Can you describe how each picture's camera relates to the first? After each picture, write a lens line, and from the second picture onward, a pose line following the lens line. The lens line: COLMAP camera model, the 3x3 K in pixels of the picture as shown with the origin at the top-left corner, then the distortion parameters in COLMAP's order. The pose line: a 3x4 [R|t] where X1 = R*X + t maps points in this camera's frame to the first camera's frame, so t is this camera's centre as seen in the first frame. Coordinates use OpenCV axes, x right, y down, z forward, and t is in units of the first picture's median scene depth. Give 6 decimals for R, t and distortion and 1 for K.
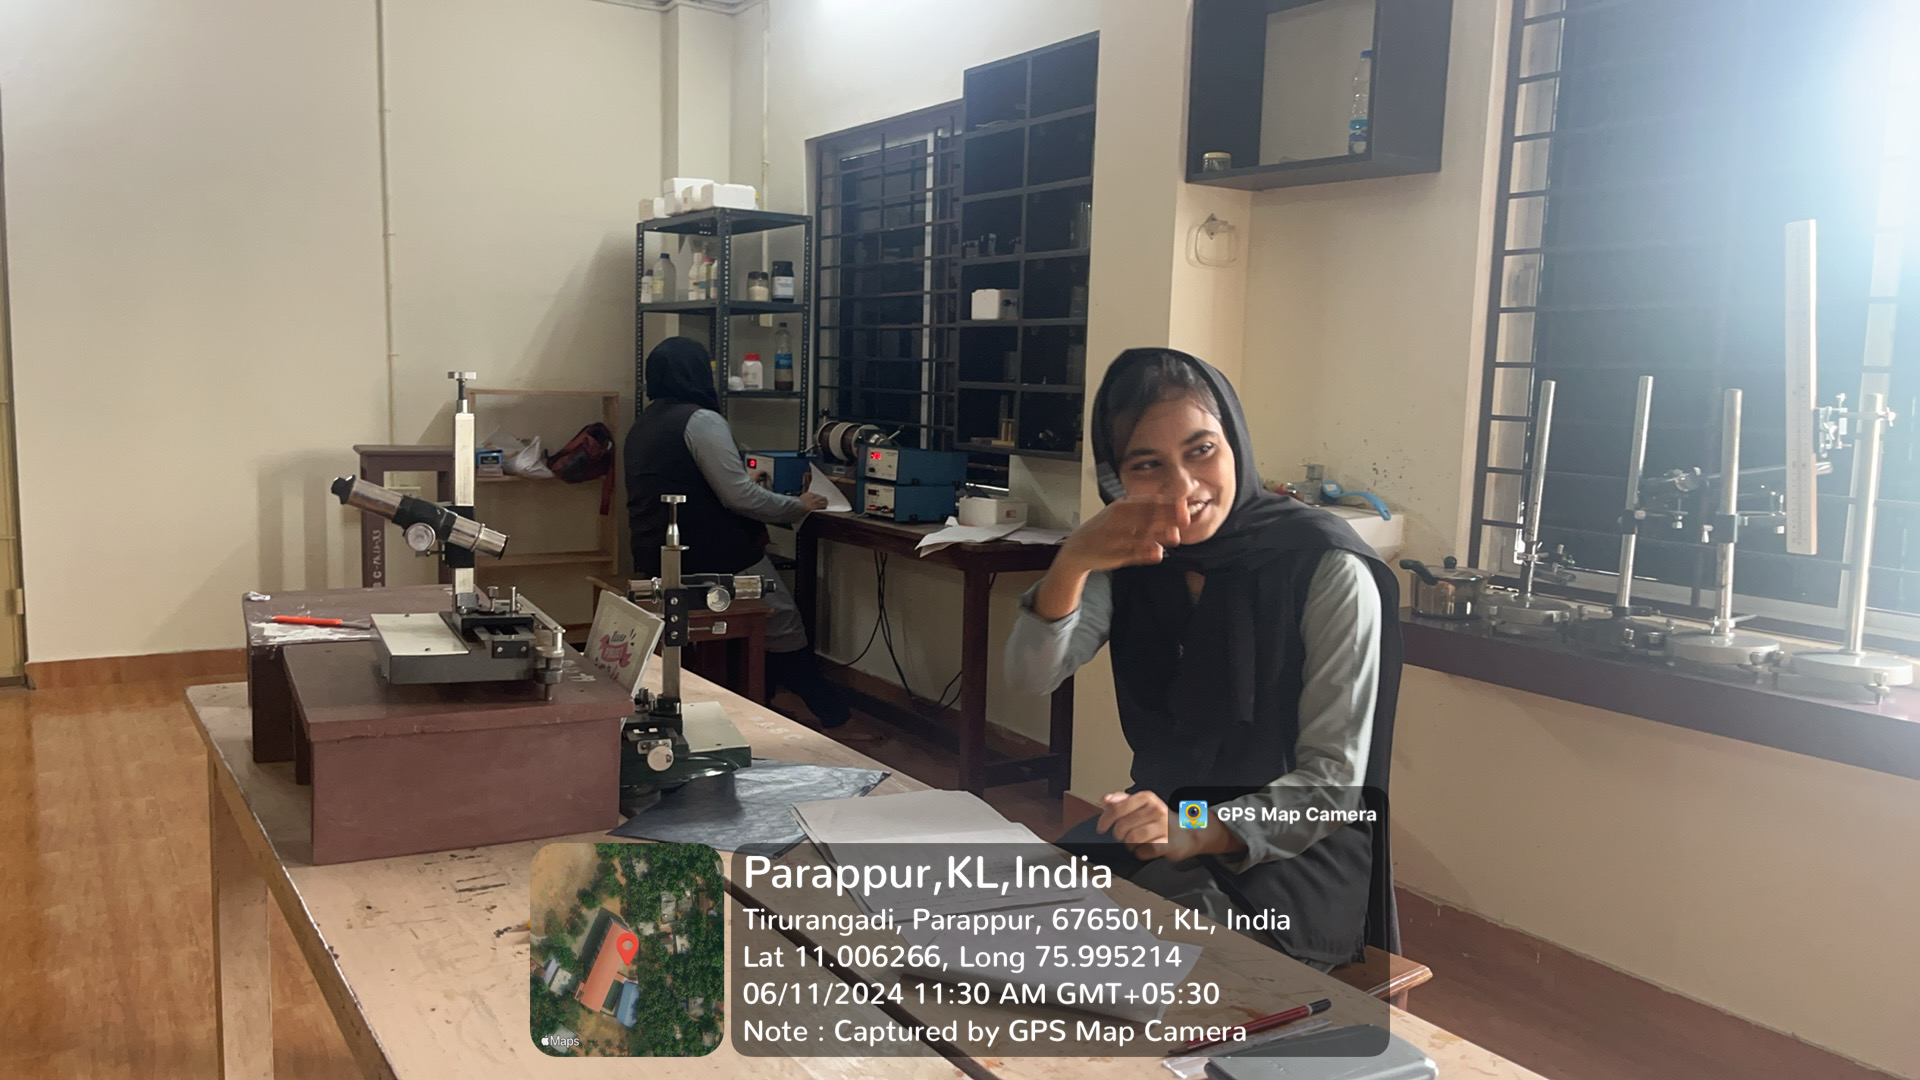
lens RADIAL K [[1422.3, 0, 965.4], [0, 1422.3, 543.2], [0, 0, 1]] dist [0.076660, -0.093436]
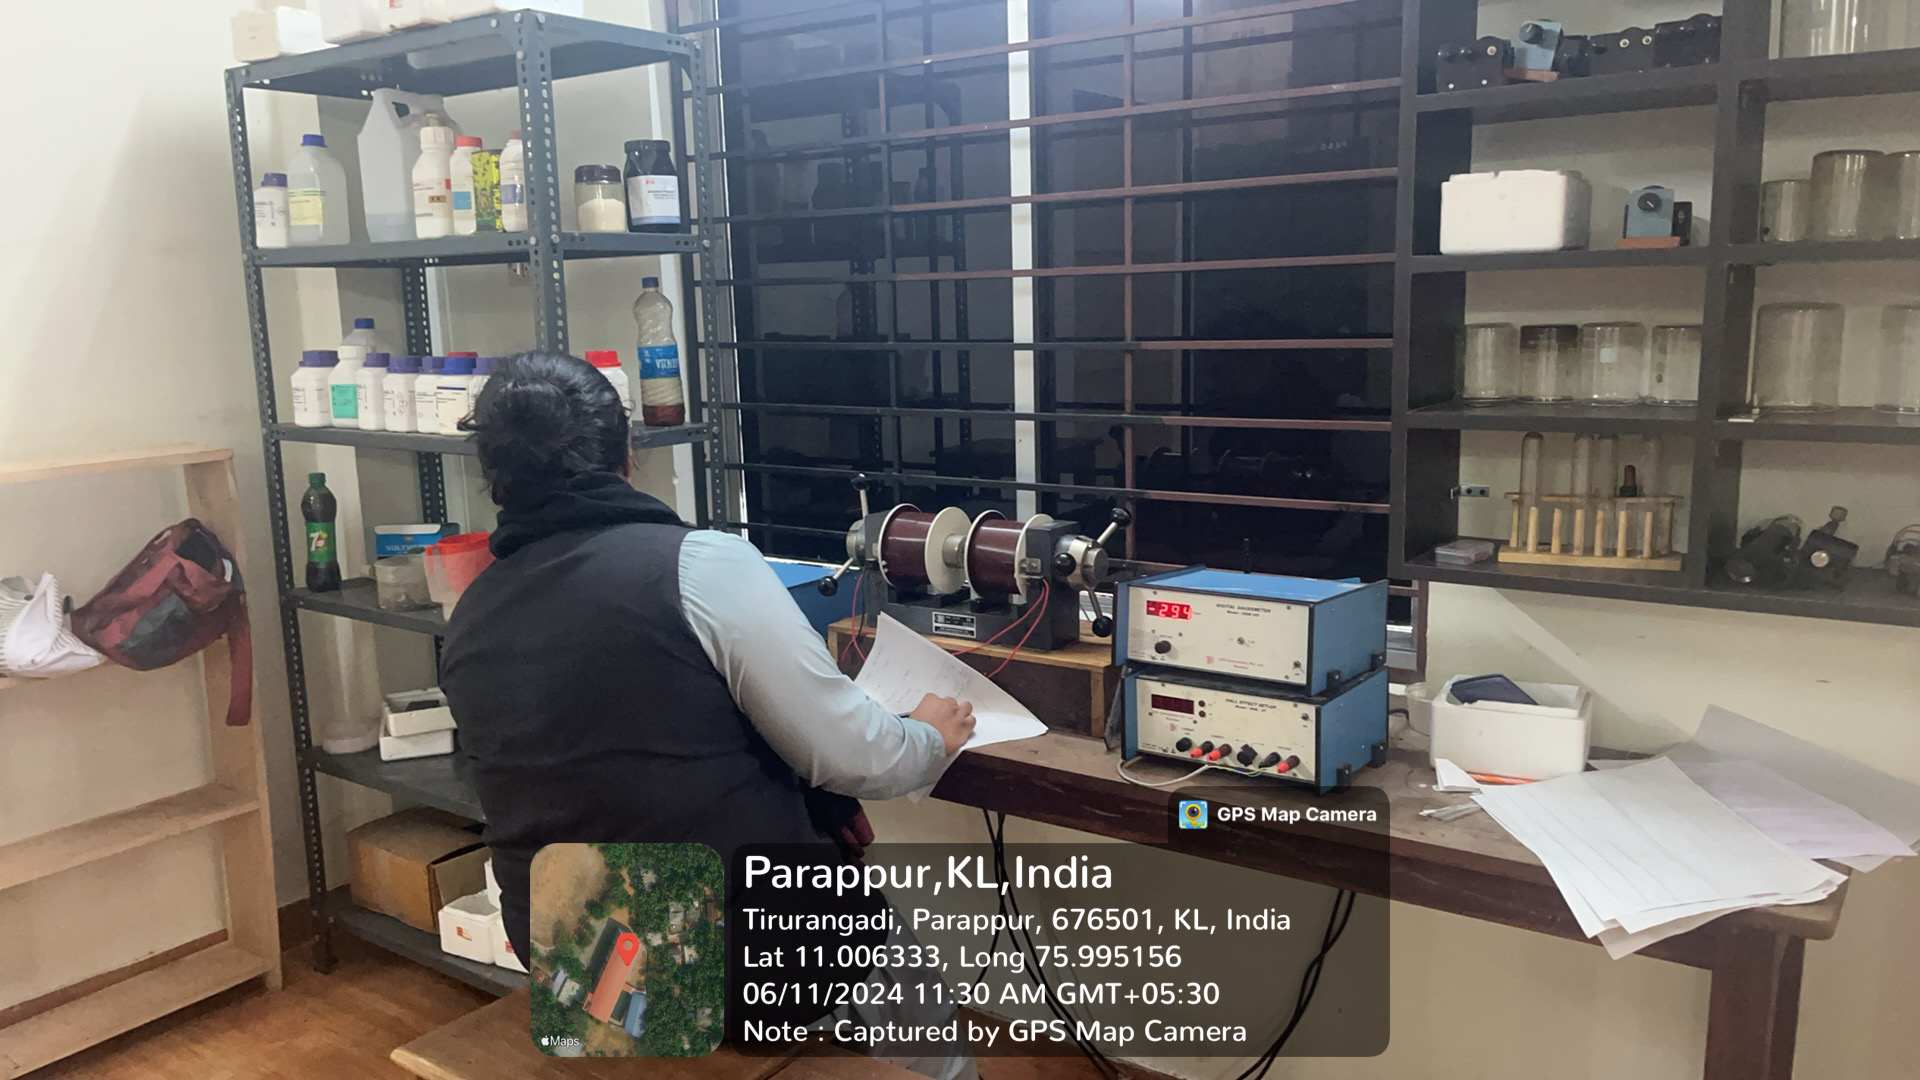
lens RADIAL K [[1422.3, 0, 965.4], [0, 1422.3, 543.2], [0, 0, 1]] dist [0.076660, -0.093436]
pose [[0.928602, -0.118151, 0.351766, -0.205118], [0.098132, 0.992398, 0.074275, -0.093367], [-0.357867, -0.034453, 0.933137, 0.526262]]
